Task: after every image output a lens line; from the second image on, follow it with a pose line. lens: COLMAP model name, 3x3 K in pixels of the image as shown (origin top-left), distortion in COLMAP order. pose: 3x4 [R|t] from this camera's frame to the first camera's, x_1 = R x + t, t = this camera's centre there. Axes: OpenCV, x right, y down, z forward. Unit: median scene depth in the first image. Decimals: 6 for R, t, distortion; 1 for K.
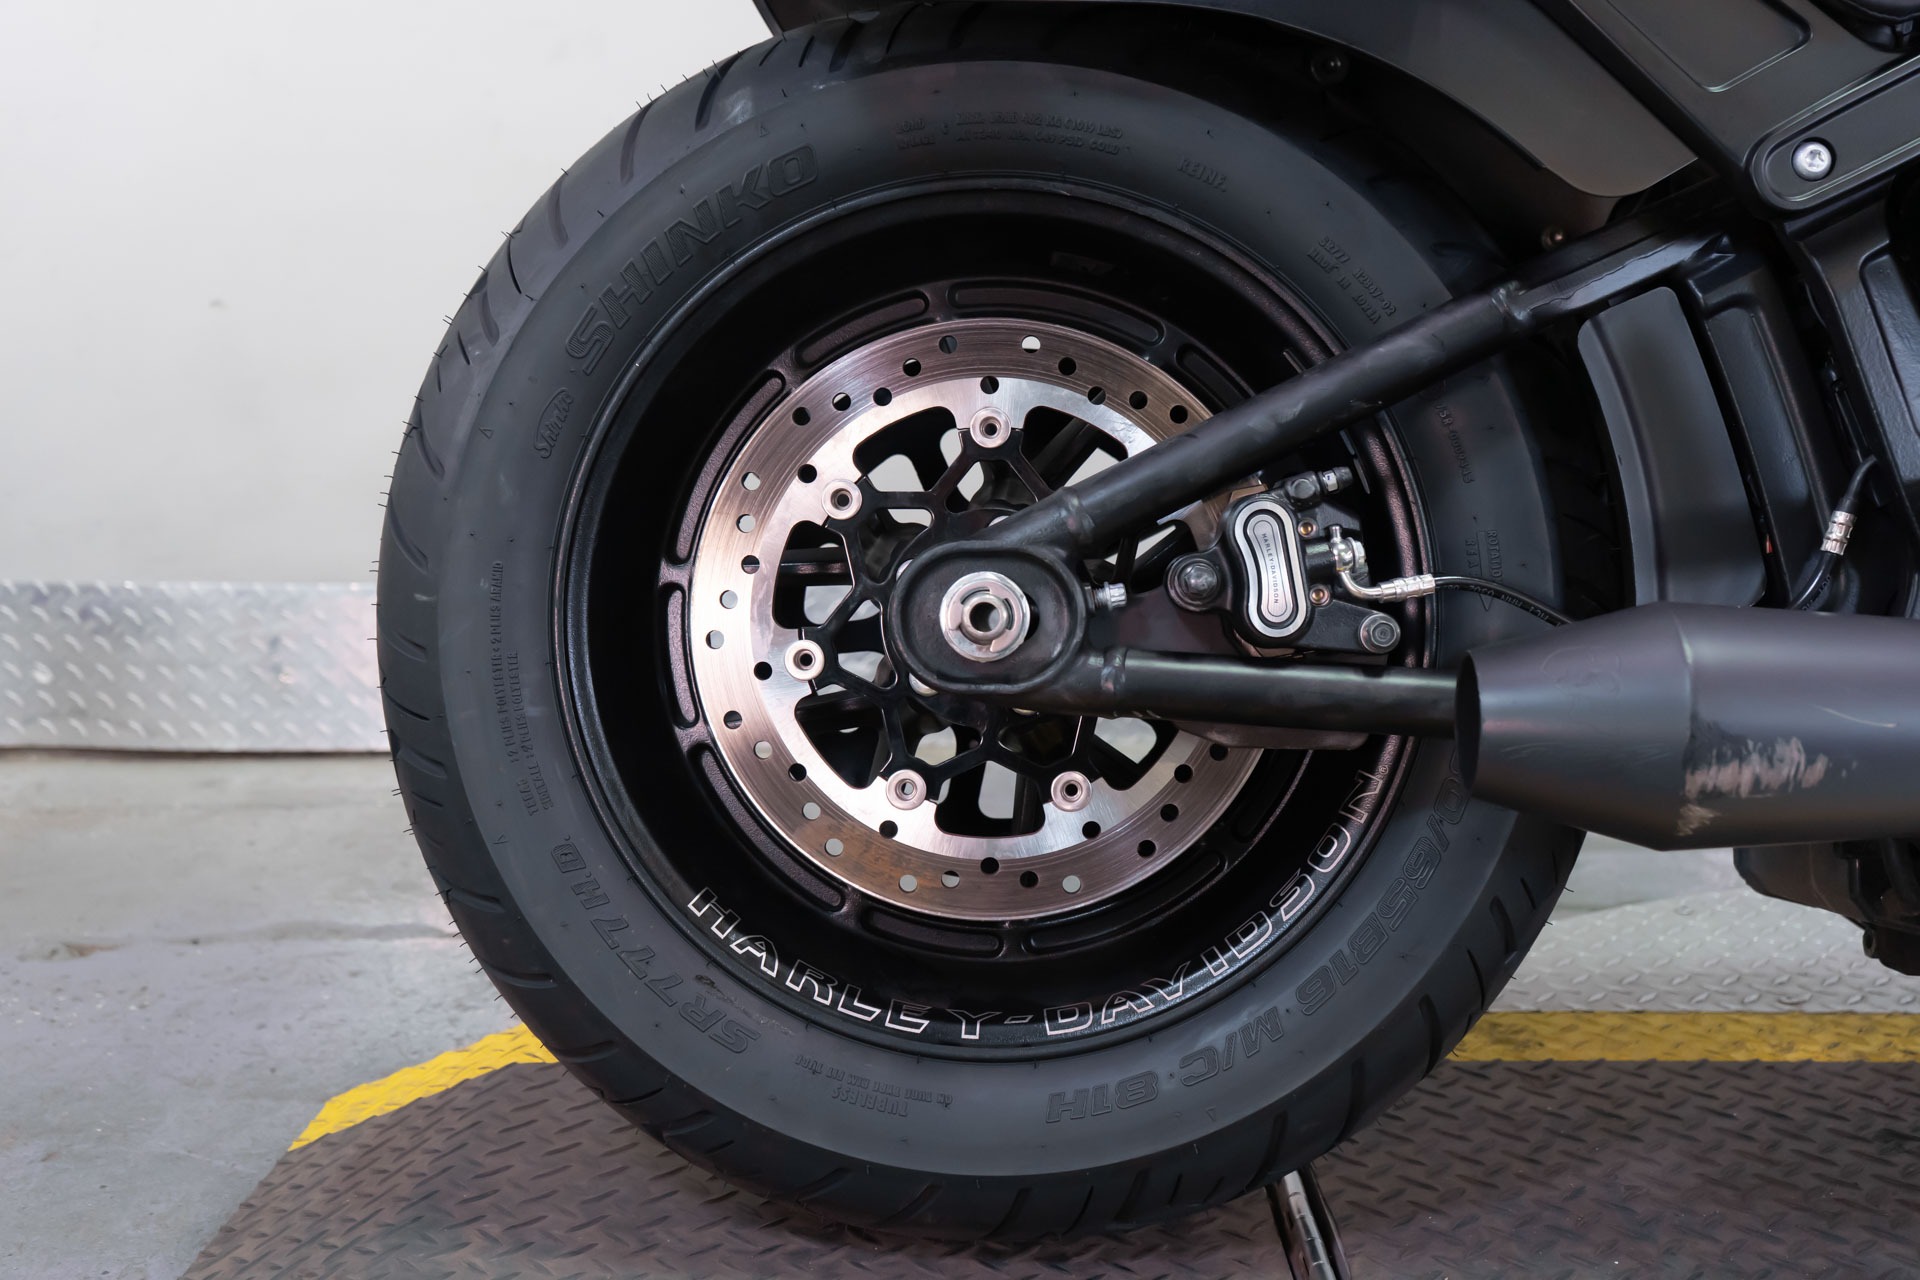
lens RADIAL K [[1937.3, 0, 960.0], [0, 1937.3, 640.0], [0, 0, 1]] dist [0.013336, 0.008055]
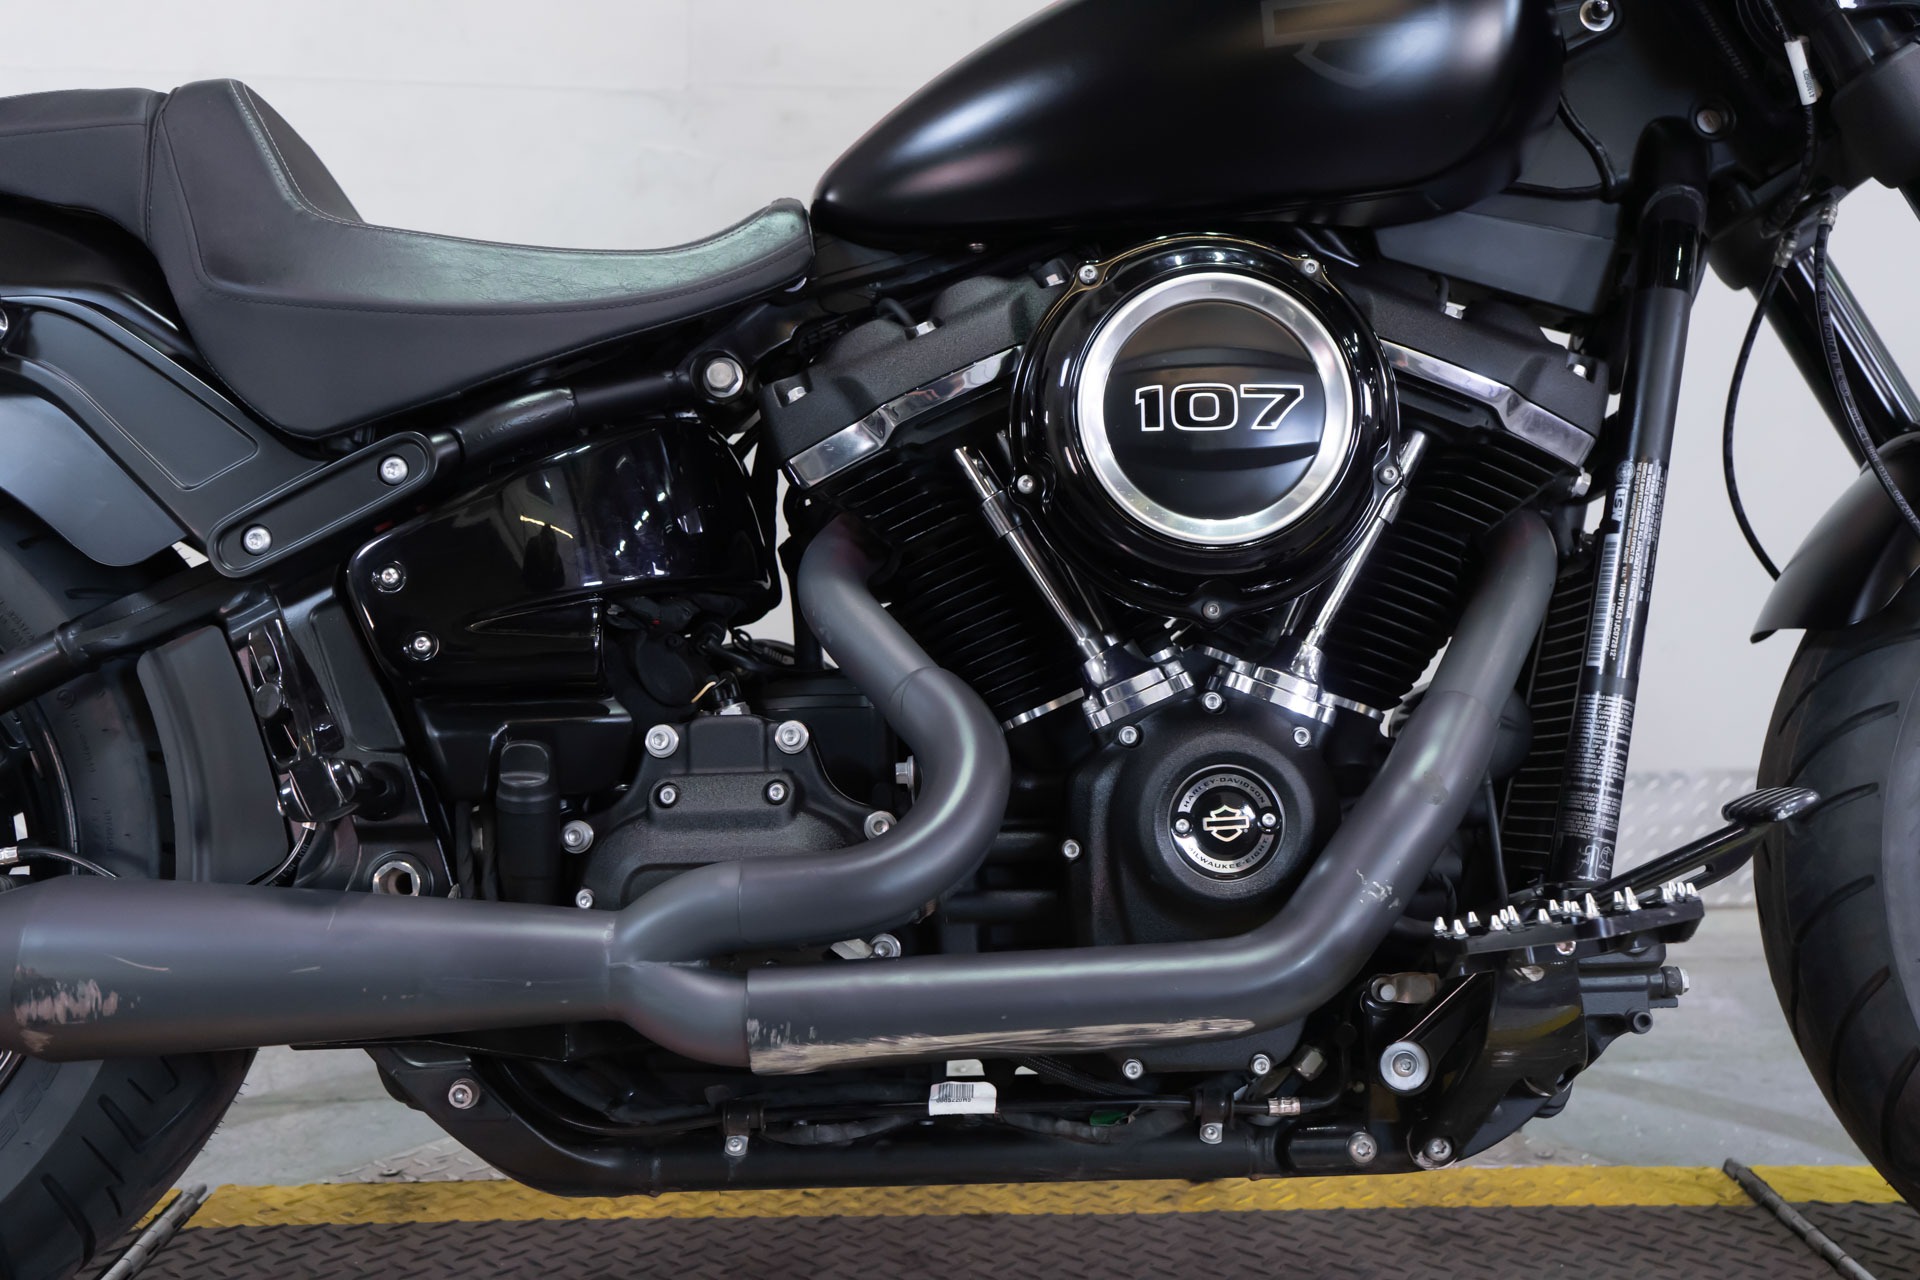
lens RADIAL K [[1937.3, 0, 960.0], [0, 1937.3, 640.0], [0, 0, 1]] dist [0.013336, 0.008055]
pose [[0.999851, -0.009890, 0.014181, 0.820871], [0.011031, 0.996510, -0.082746, -0.054460], [-0.013313, 0.082890, 0.996470, -0.314410]]
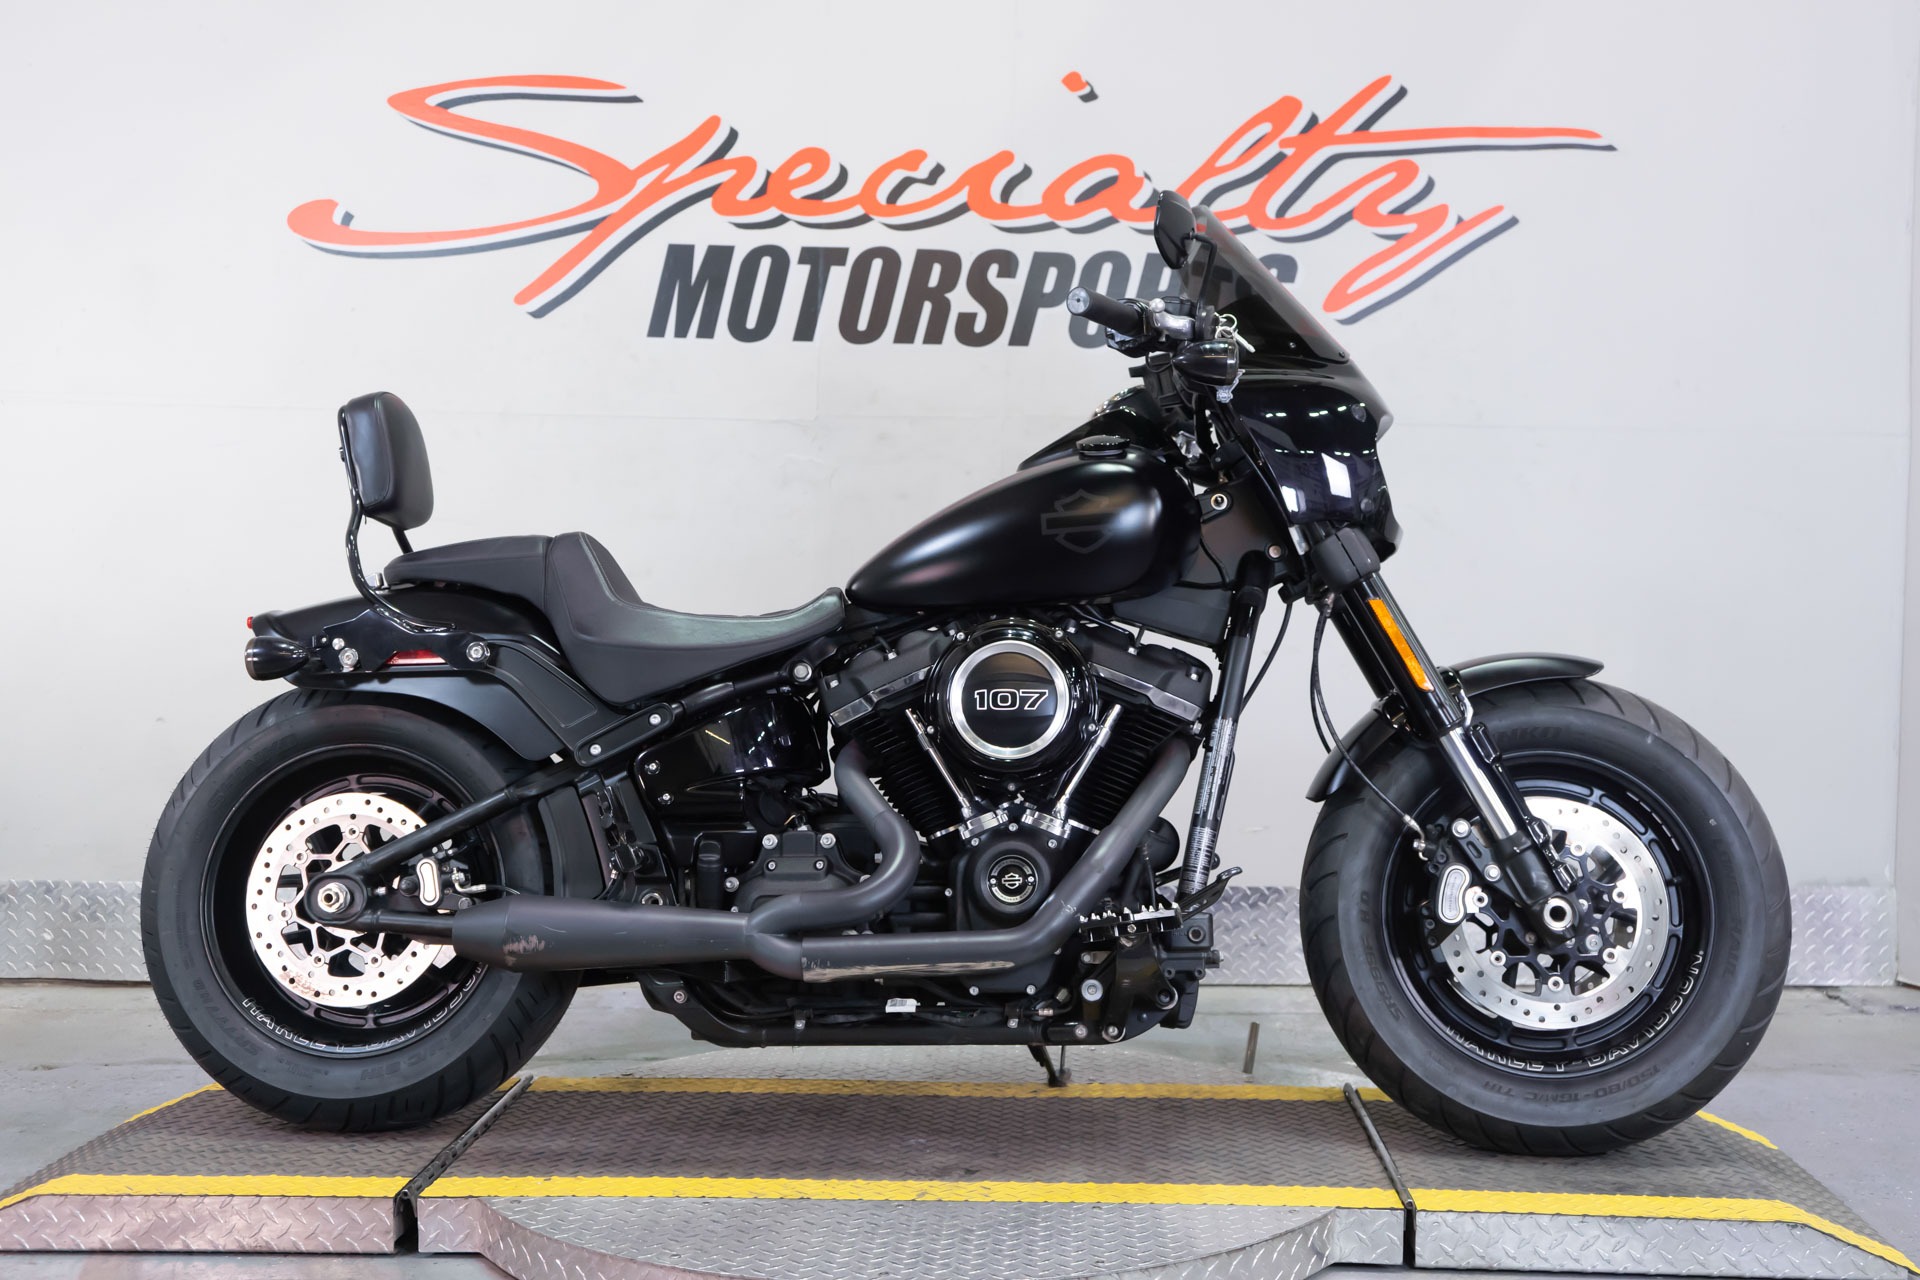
lens RADIAL K [[2130.1, 0, 960.0], [0, 2130.1, 640.0], [0, 0, 1]] dist [0.016408, 0.031091]
pose [[0.997940, -0.000789, -0.064148, 1.111247], [-0.008186, 0.990184, -0.139528, 0.041899], [0.063629, 0.139766, 0.988138, -2.087488]]
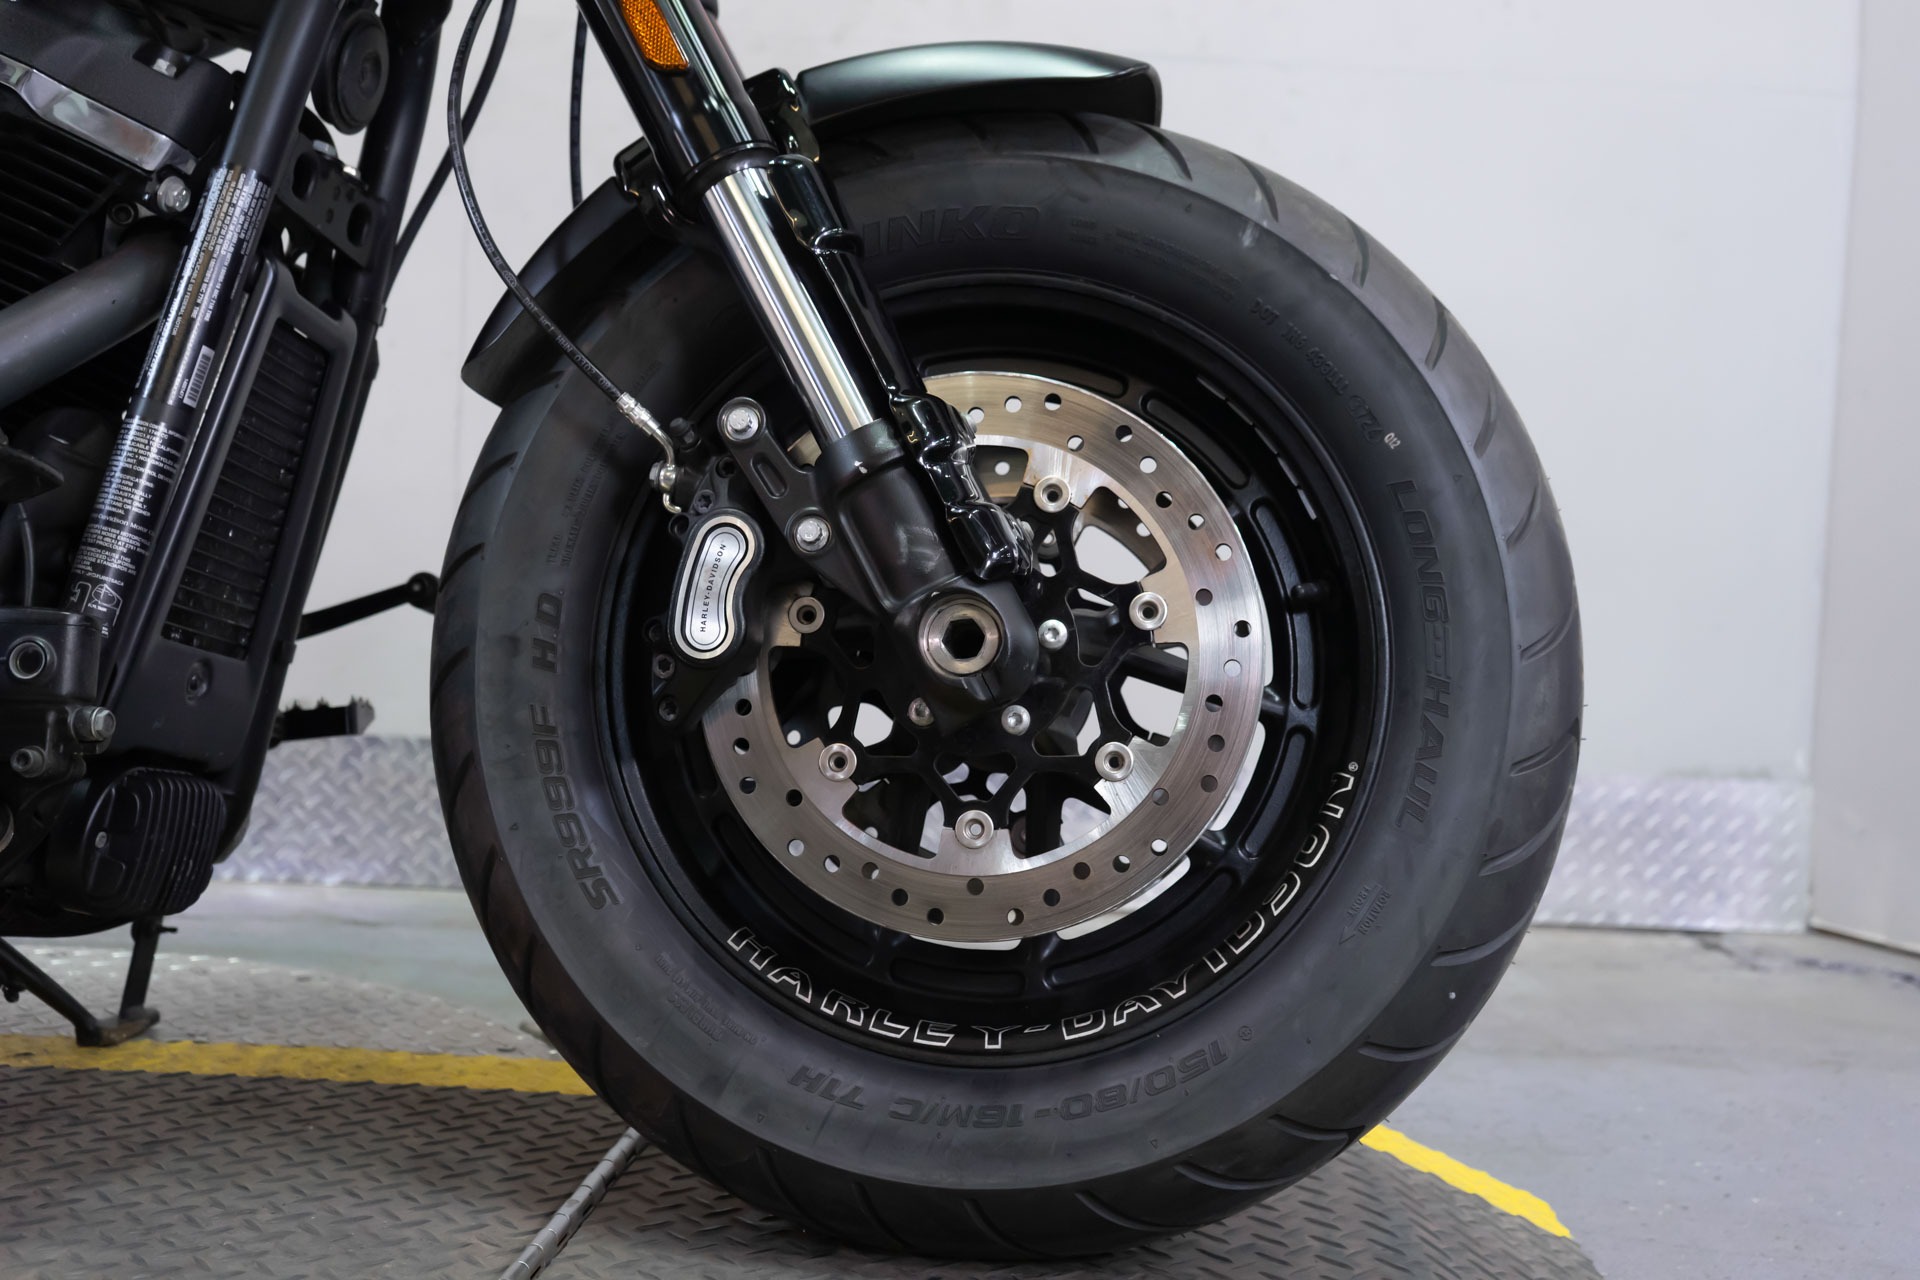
lens RADIAL K [[1937.3, 0, 960.0], [0, 1937.3, 640.0], [0, 0, 1]] dist [0.013336, 0.008055]
pose [[0.997621, 0.031448, -0.061346, 1.797462], [-0.039714, 0.989558, -0.138555, 0.140532], [0.056348, 0.140662, 0.988453, -0.110515]]
